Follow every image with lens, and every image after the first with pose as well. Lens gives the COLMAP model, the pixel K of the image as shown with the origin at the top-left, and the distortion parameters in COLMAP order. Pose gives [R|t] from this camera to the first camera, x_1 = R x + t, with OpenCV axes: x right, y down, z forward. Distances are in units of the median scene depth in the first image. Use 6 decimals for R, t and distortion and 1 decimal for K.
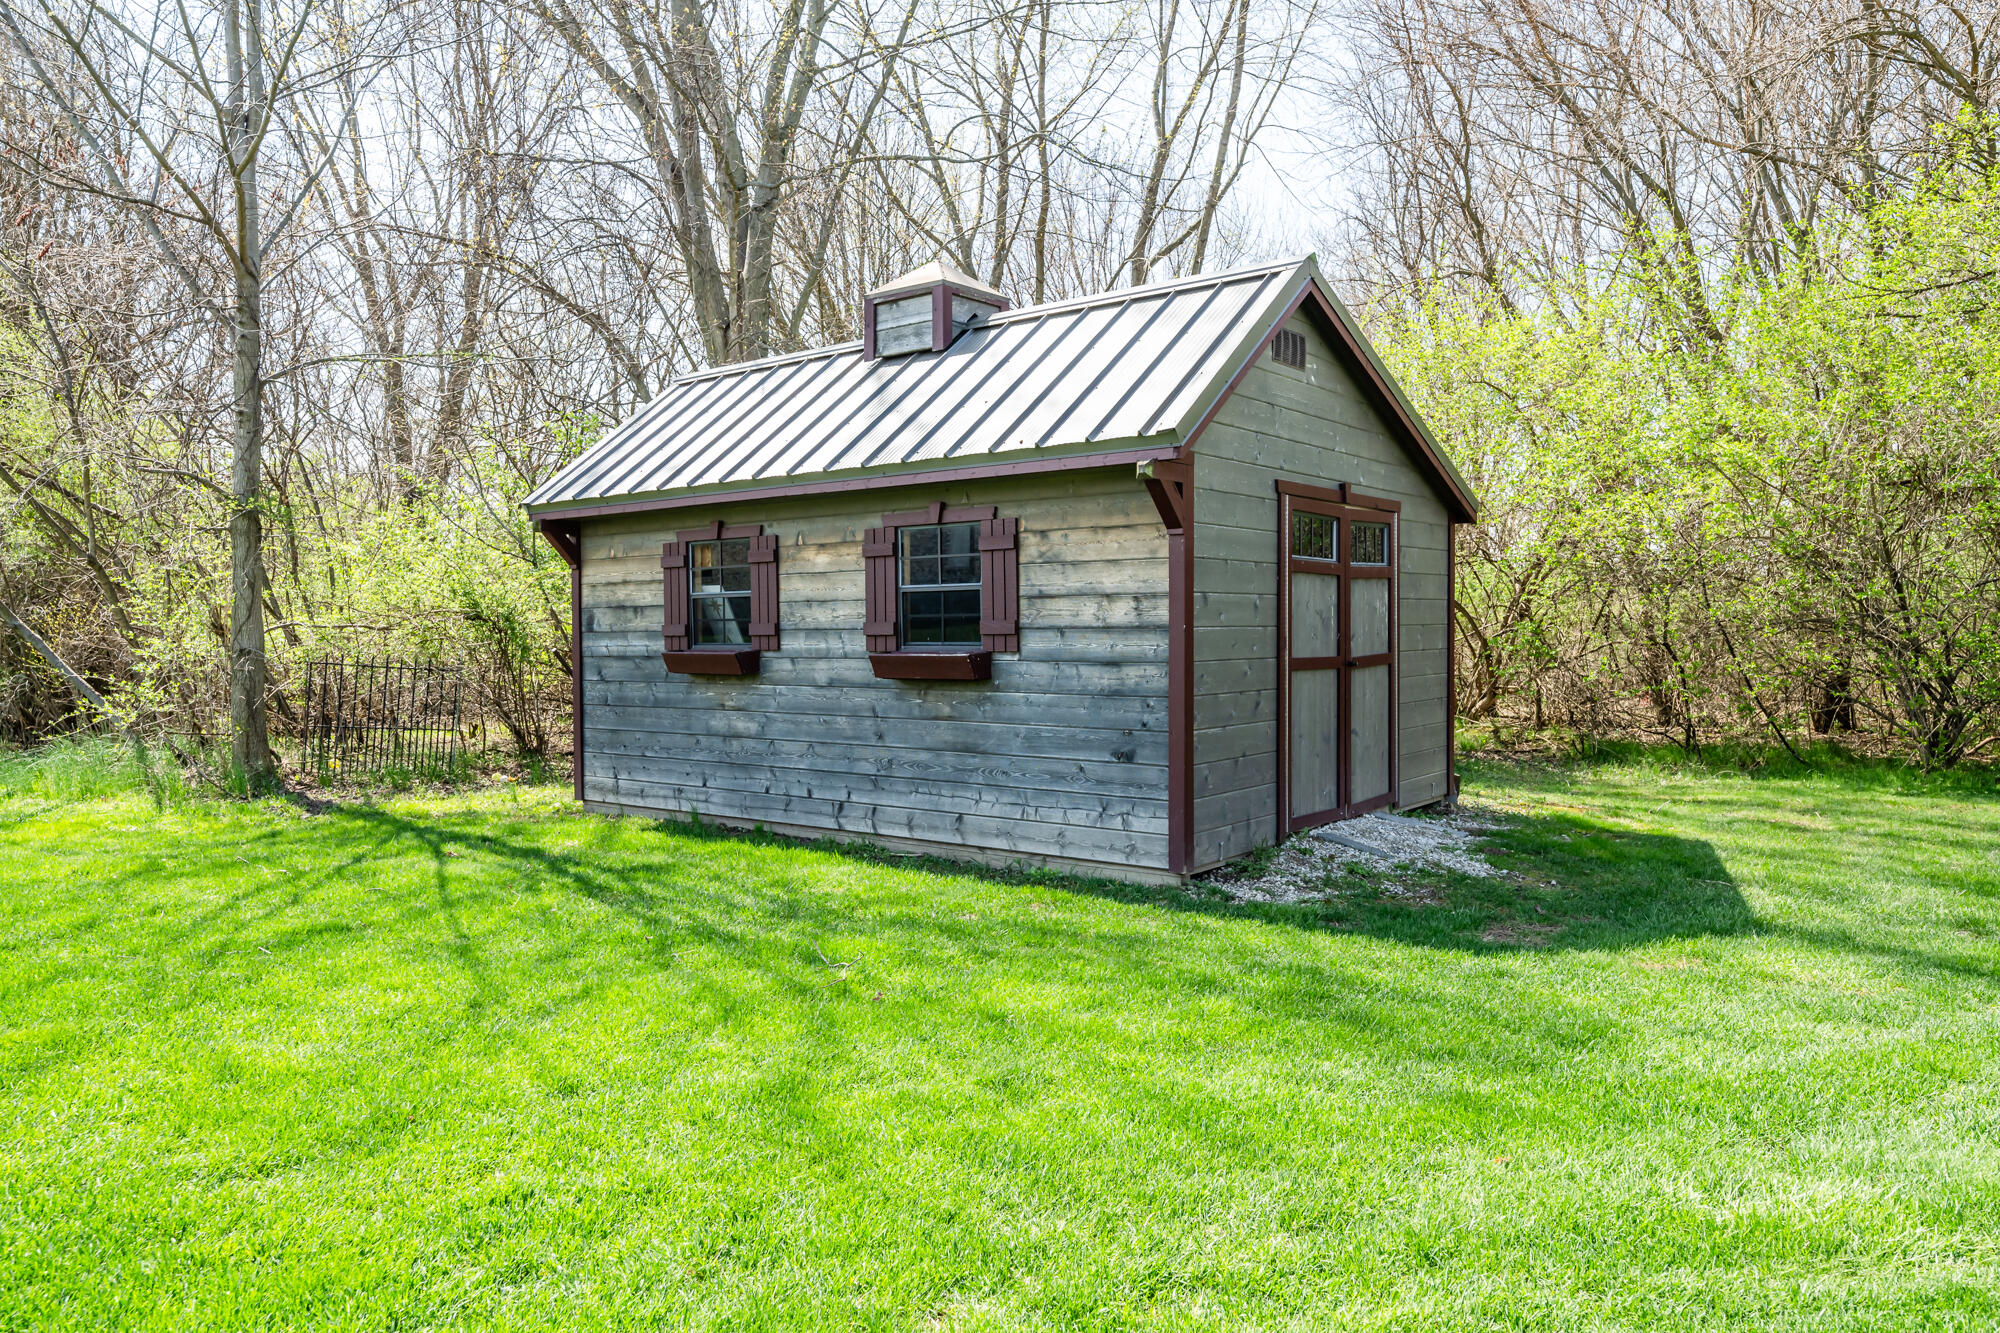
lens RADIAL K [[1430.7, 0, 1000.0], [0, 1430.7, 666.5], [0, 0, 1]] dist [-0.001342, -0.000319]
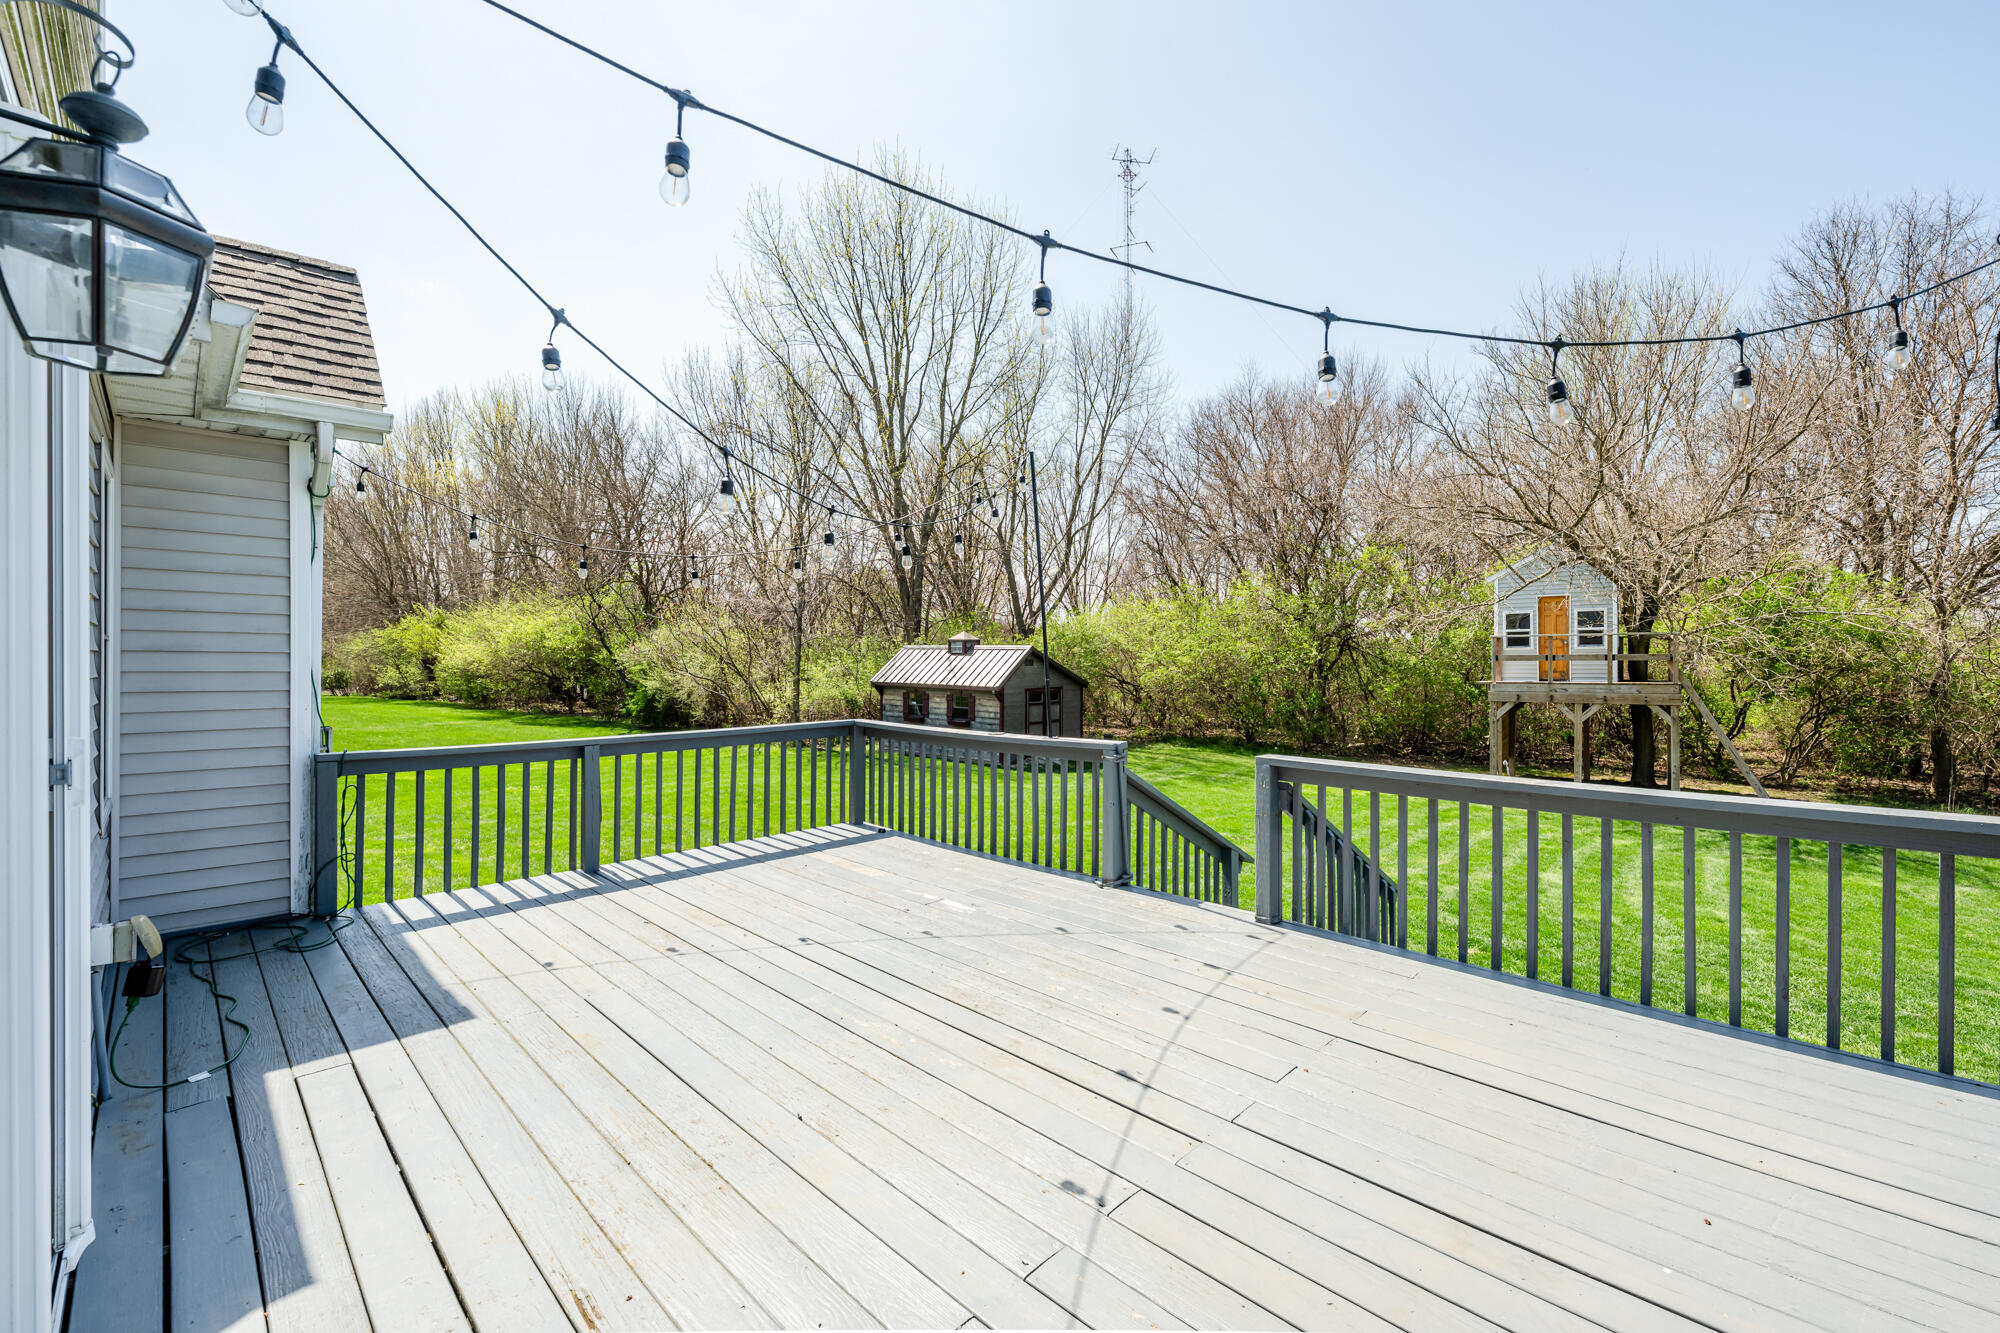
lens RADIAL K [[818.5, 0, 1000.0], [0, 818.5, 666.5], [0, 0, 1]] dist [-0.000470, -0.000013]
pose [[0.998428, 0.005124, -0.055822, 0.226939], [-0.006149, 0.999815, -0.018200, -0.131341], [0.055719, 0.018515, 0.998275, -1.662897]]
